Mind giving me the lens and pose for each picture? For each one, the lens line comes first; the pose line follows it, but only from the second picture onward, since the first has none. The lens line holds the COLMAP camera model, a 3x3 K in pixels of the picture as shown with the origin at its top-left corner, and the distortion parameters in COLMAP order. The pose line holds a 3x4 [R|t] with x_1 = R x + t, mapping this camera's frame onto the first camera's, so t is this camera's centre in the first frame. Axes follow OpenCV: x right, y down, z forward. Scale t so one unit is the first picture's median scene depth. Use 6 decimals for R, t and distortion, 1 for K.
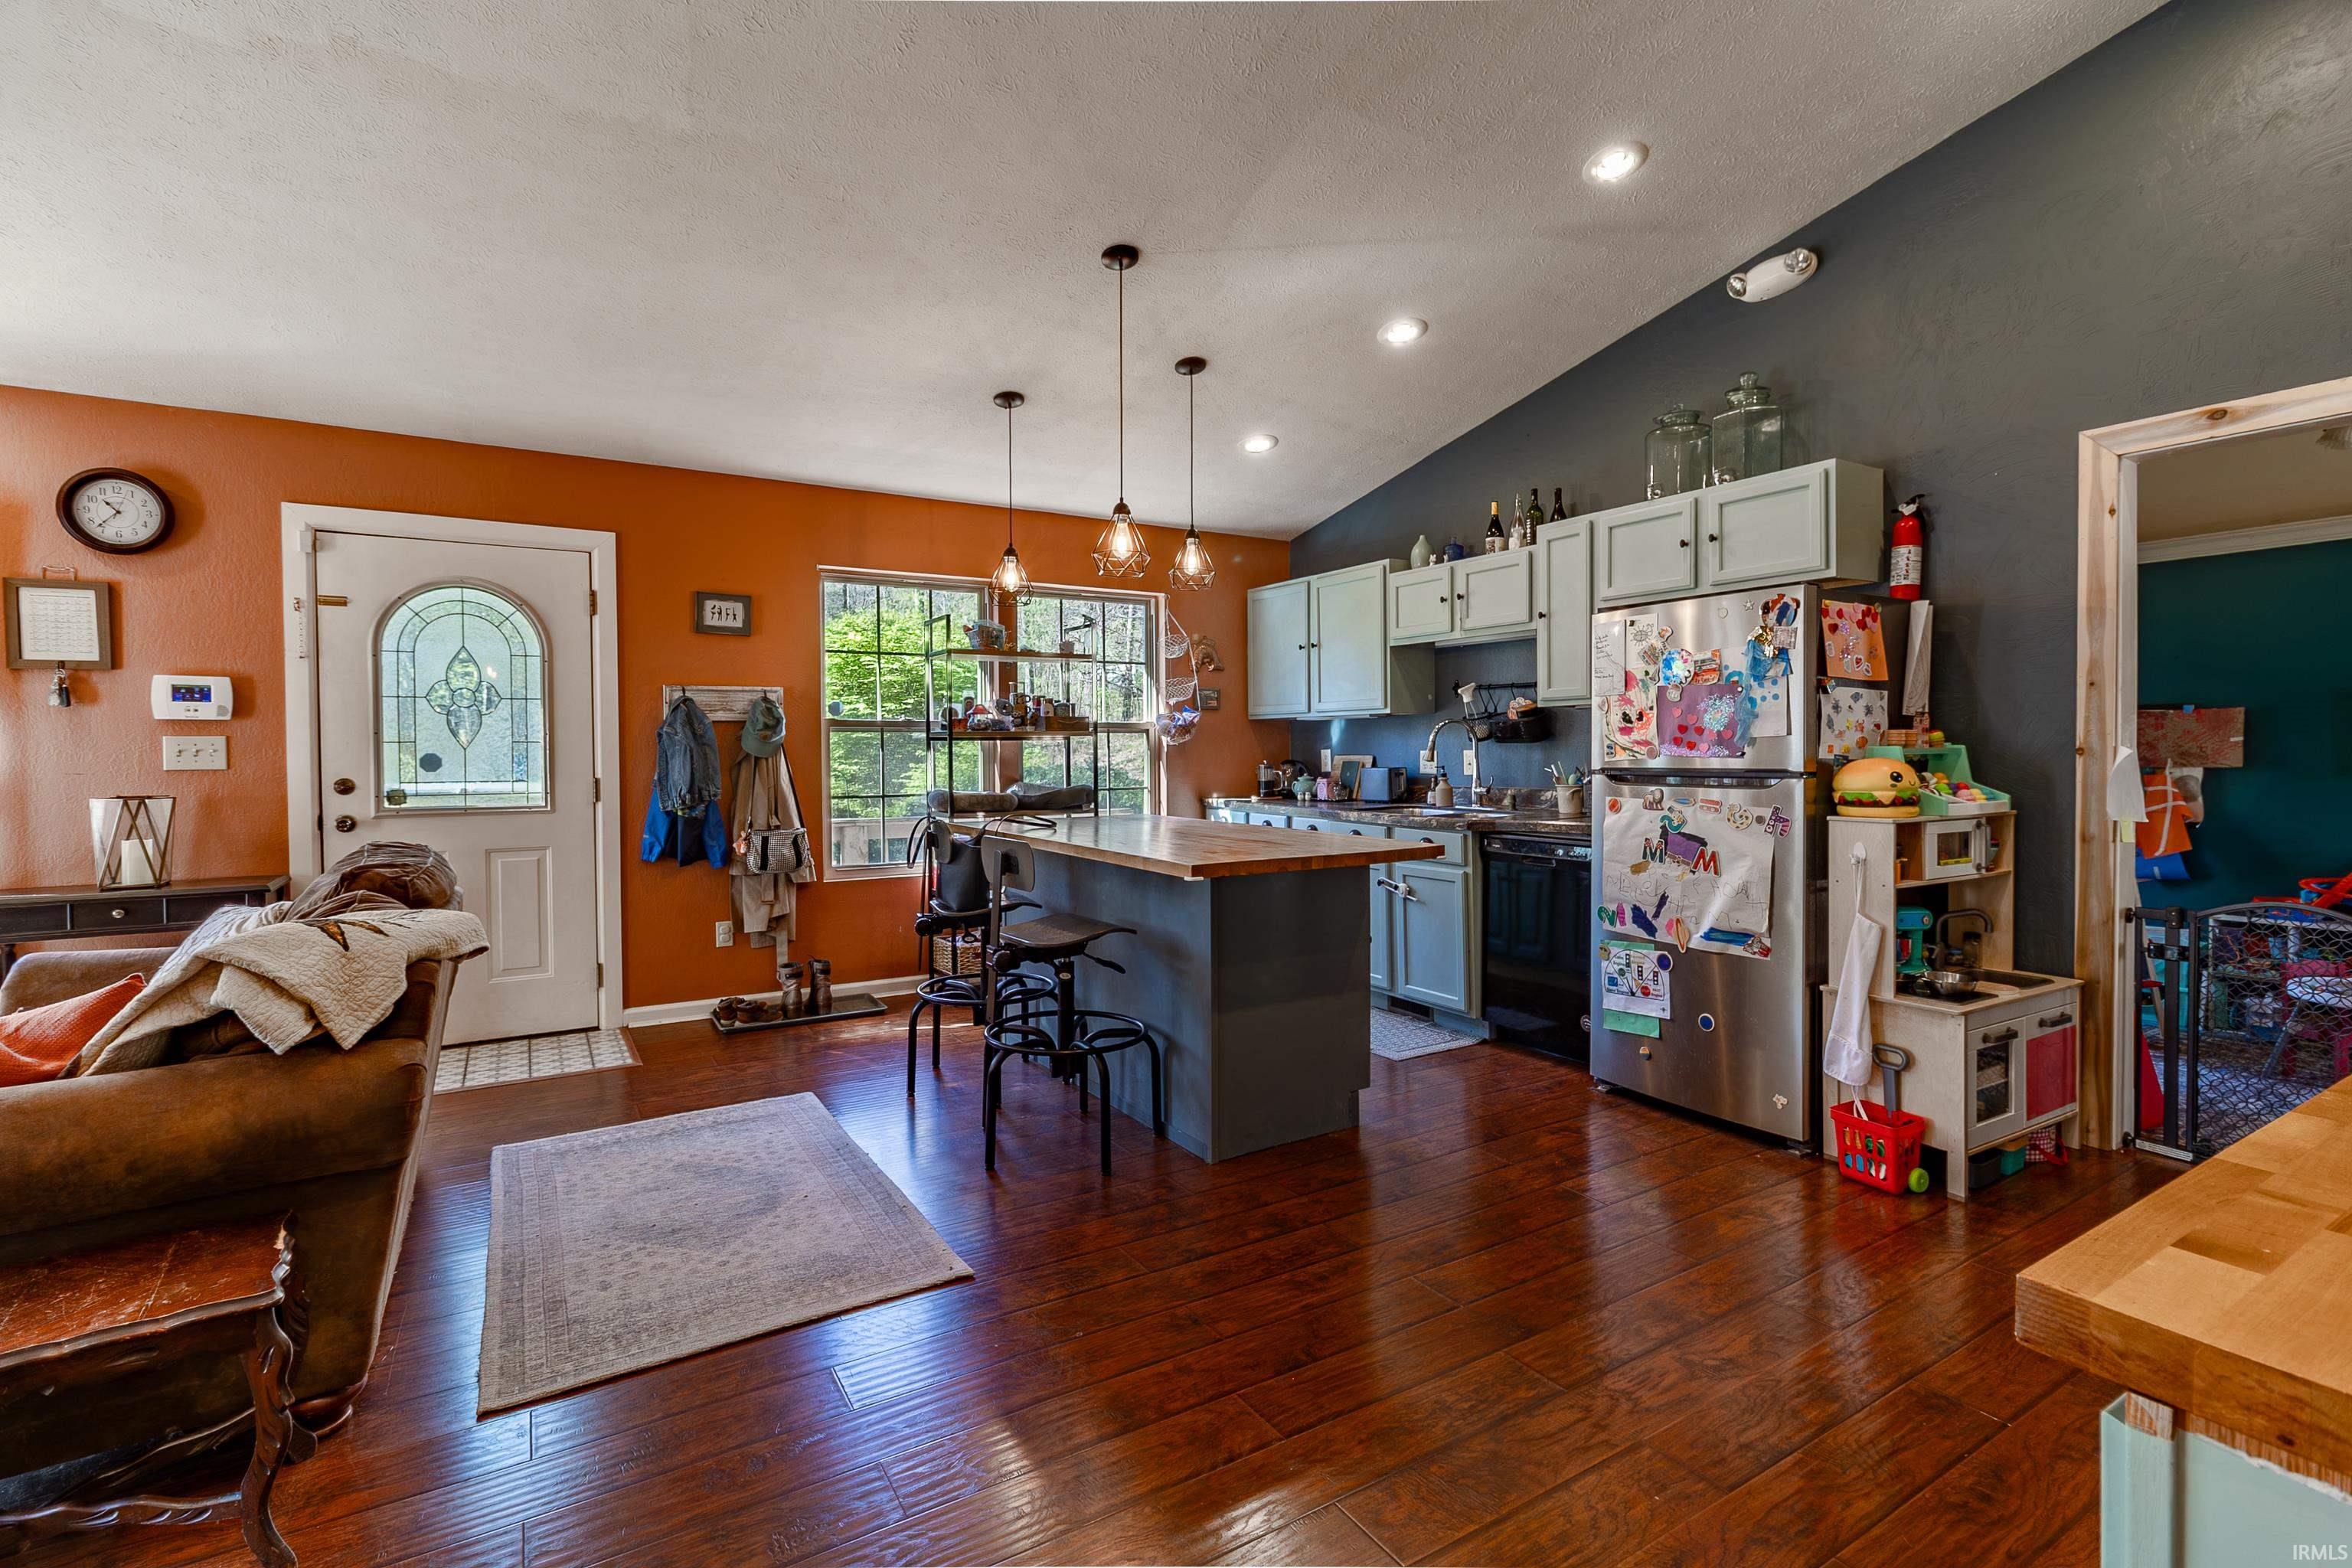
lens RADIAL K [[1079.4, 0, 1199.7], [0, 1079.4, 767.3], [0, 0, 1]] dist [0.003108, 0.001441]
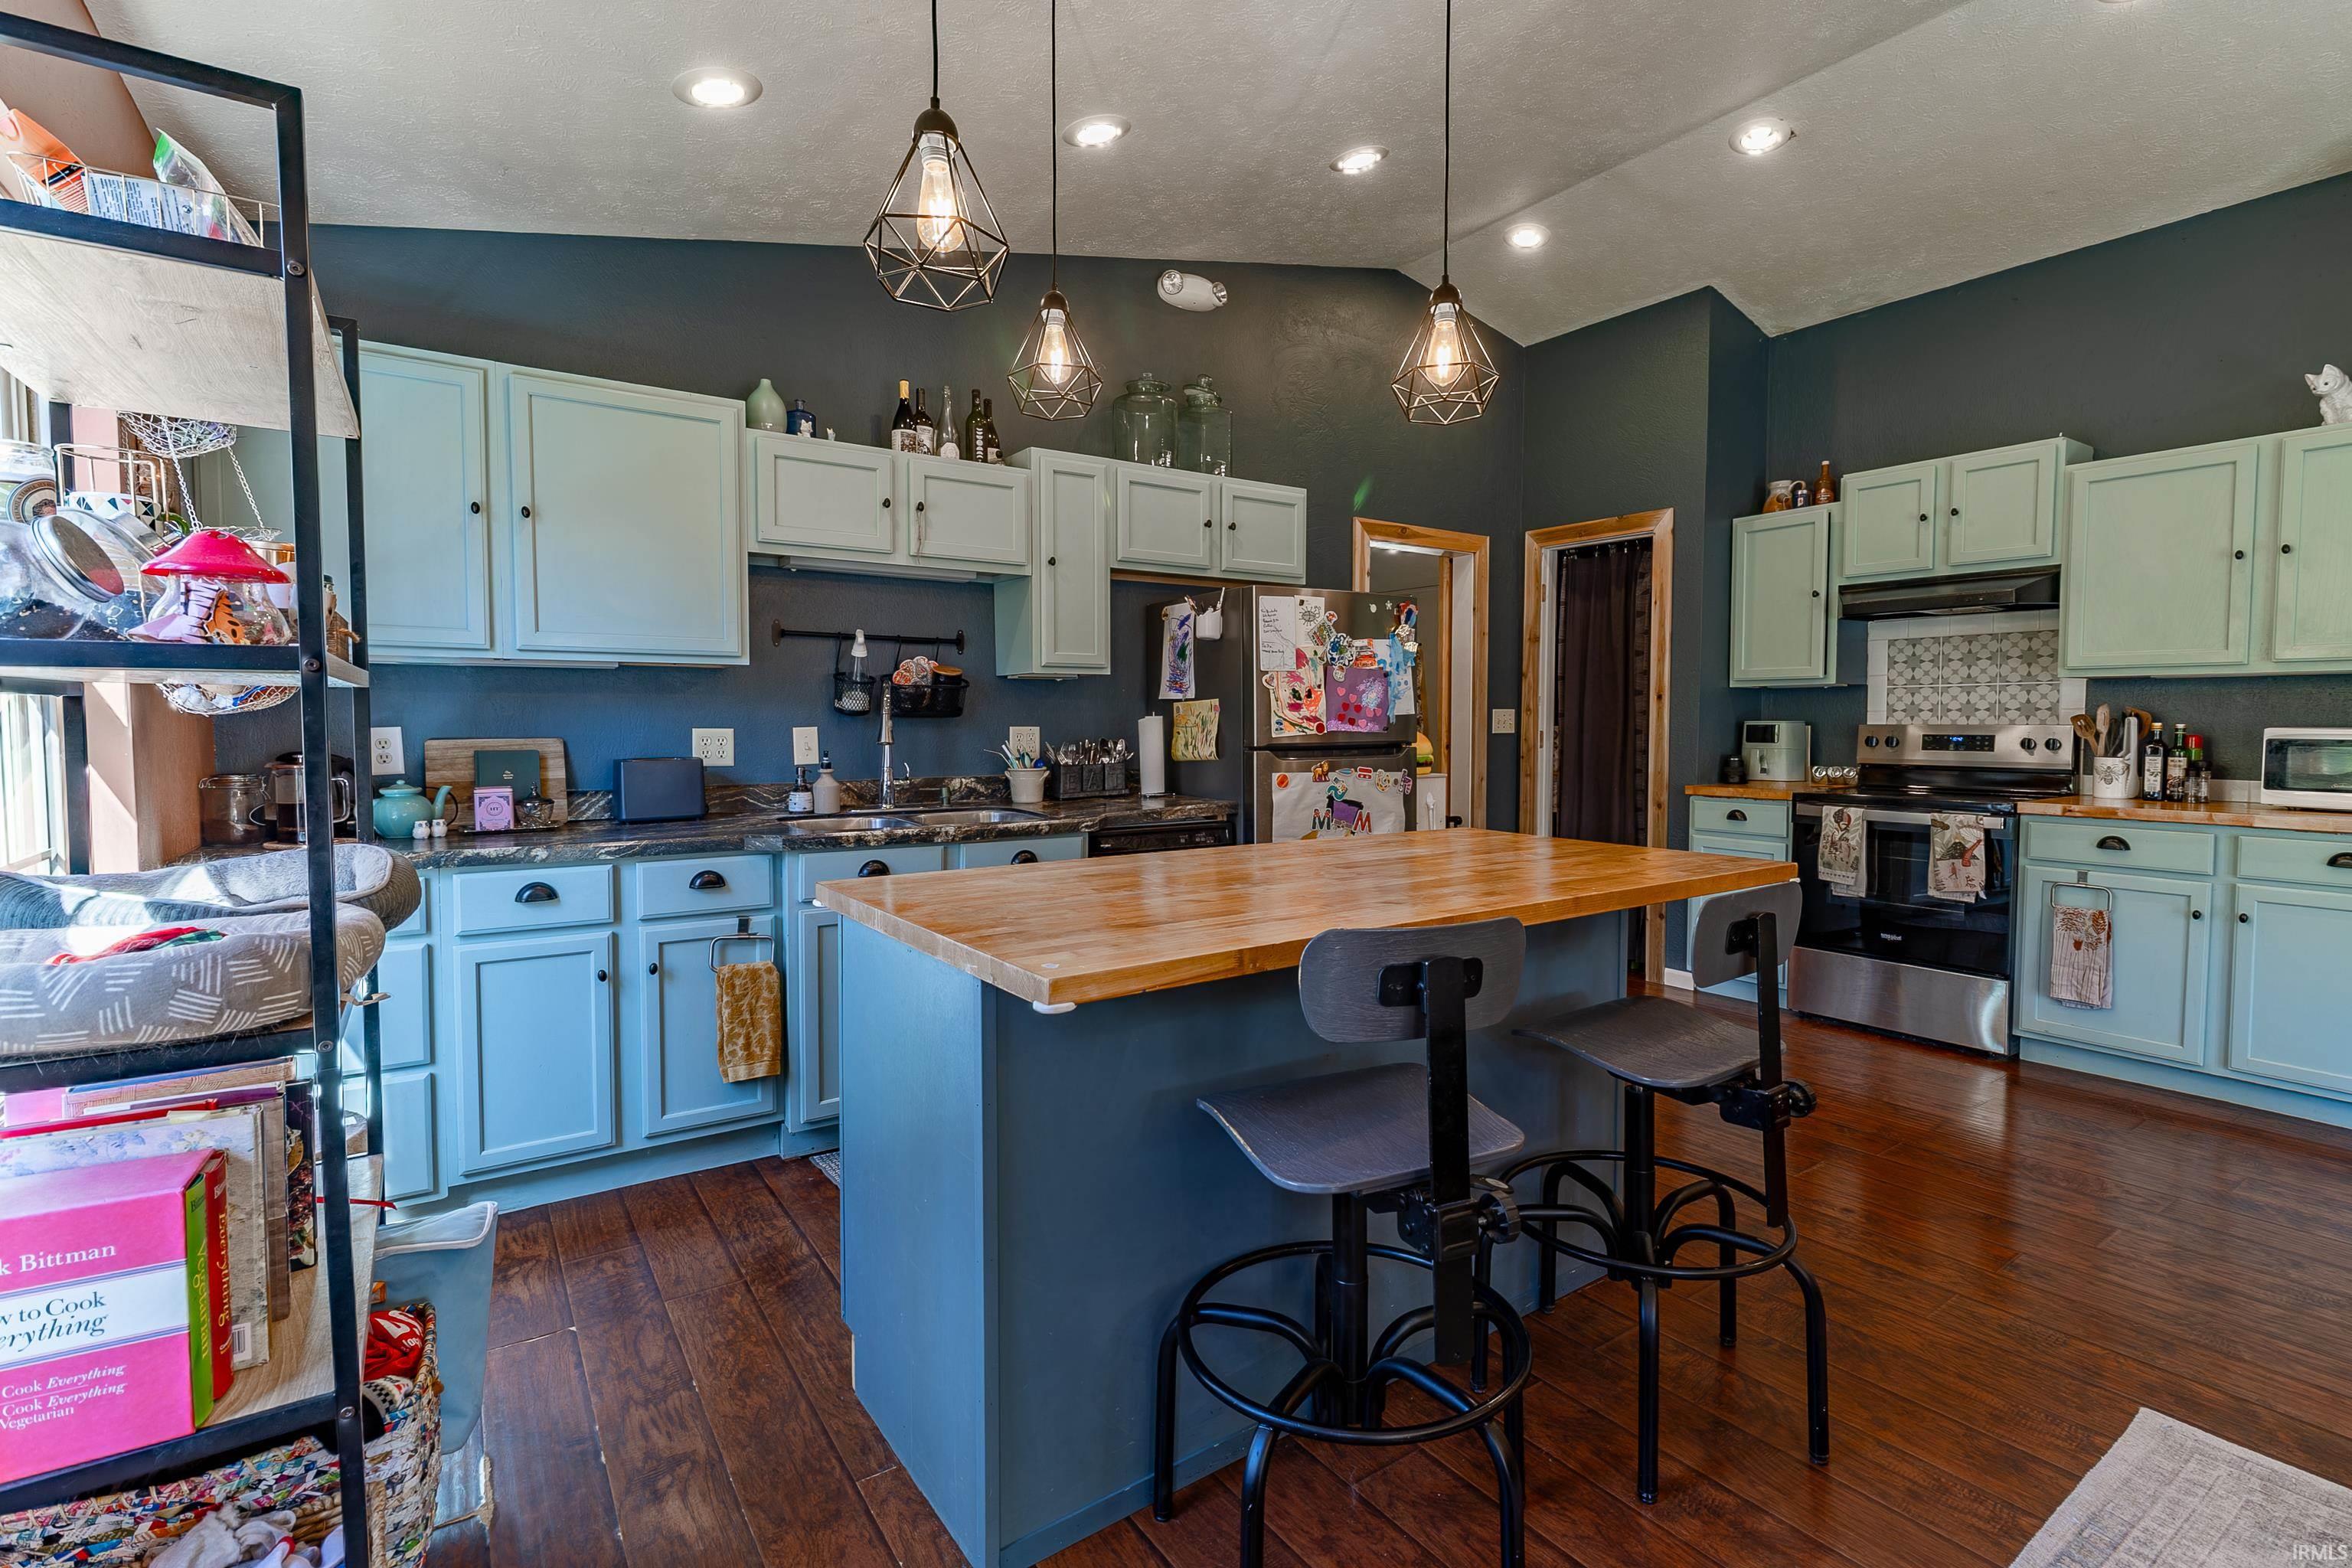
lens RADIAL K [[1079.4, 0, 1189.5], [0, 1079.4, 765.4], [0, 0, 1]] dist [0.003108, 0.001441]
pose [[-0.044089, -0.039205, 0.998258, -0.592812], [0.018017, 0.999036, 0.040032, -0.020283], [-0.998865, 0.019751, -0.043340, 1.085774]]
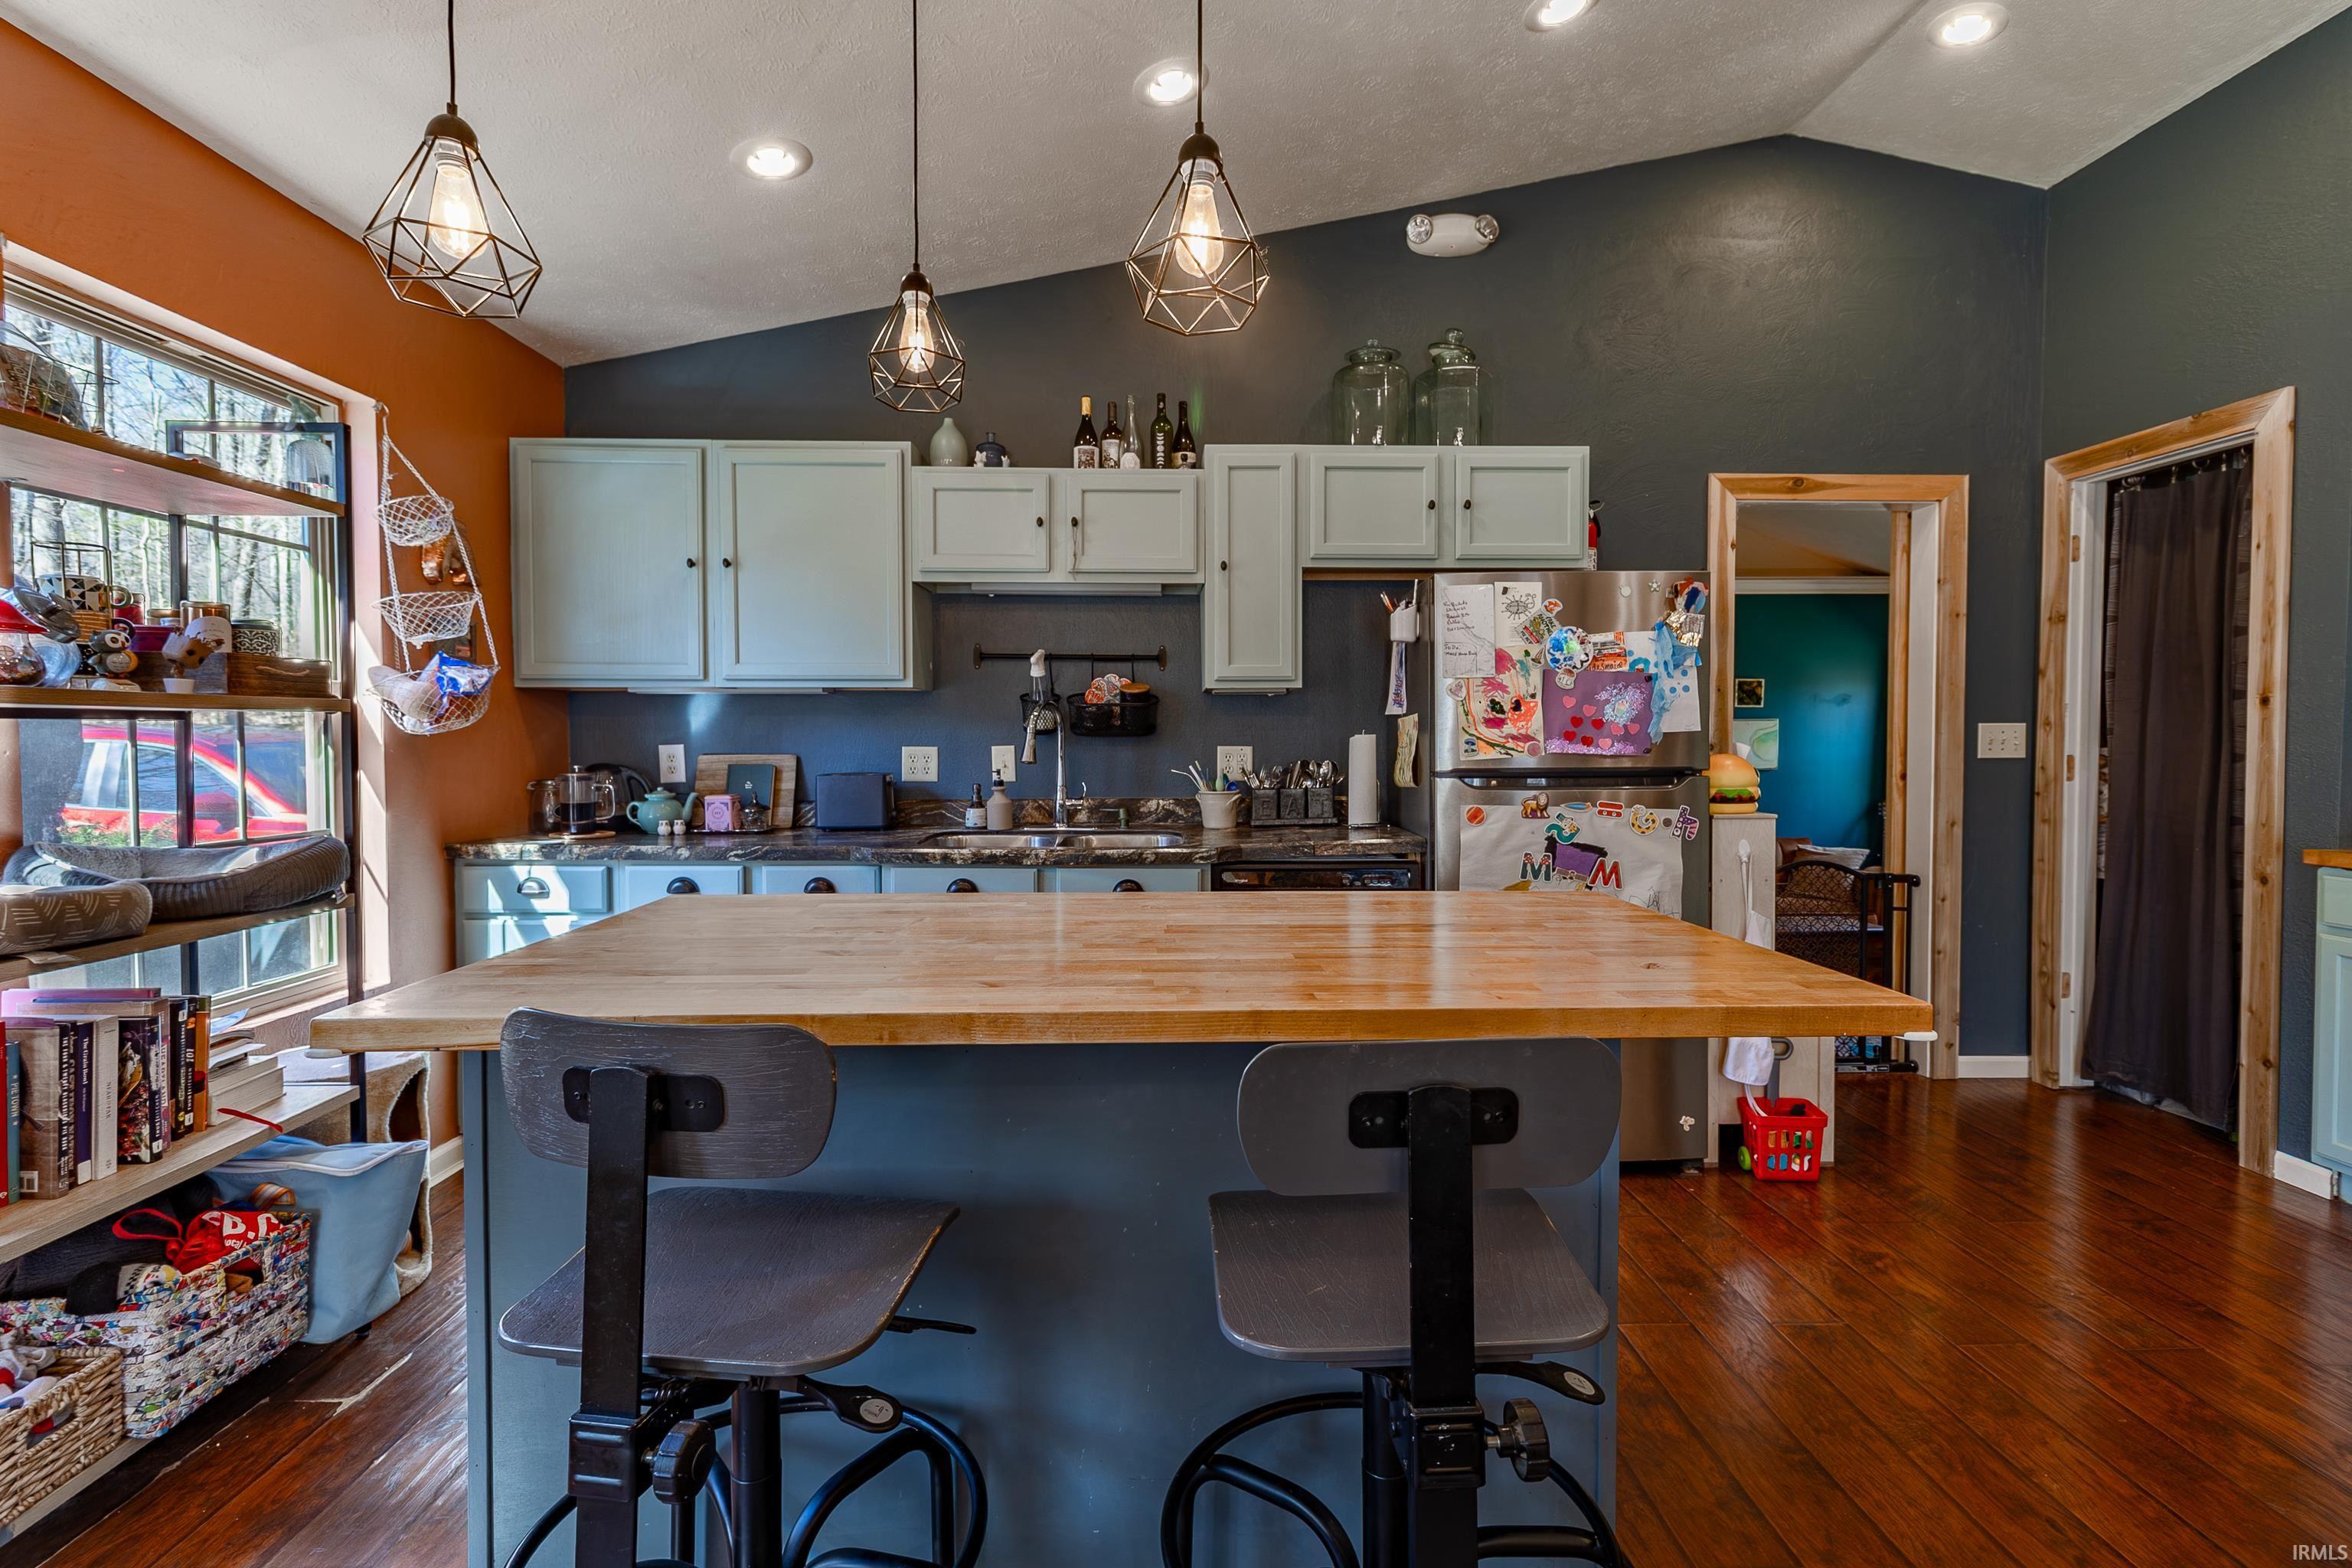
lens RADIAL K [[1079.4, 0, 1186.2], [0, 1079.4, 765.1], [0, 0, 1]] dist [0.003108, 0.001441]
pose [[0.504105, -0.018198, 0.863450, -0.401337], [0.013527, 0.999822, 0.013175, -0.014954], [-0.863536, 0.005038, 0.504262, 0.749904]]
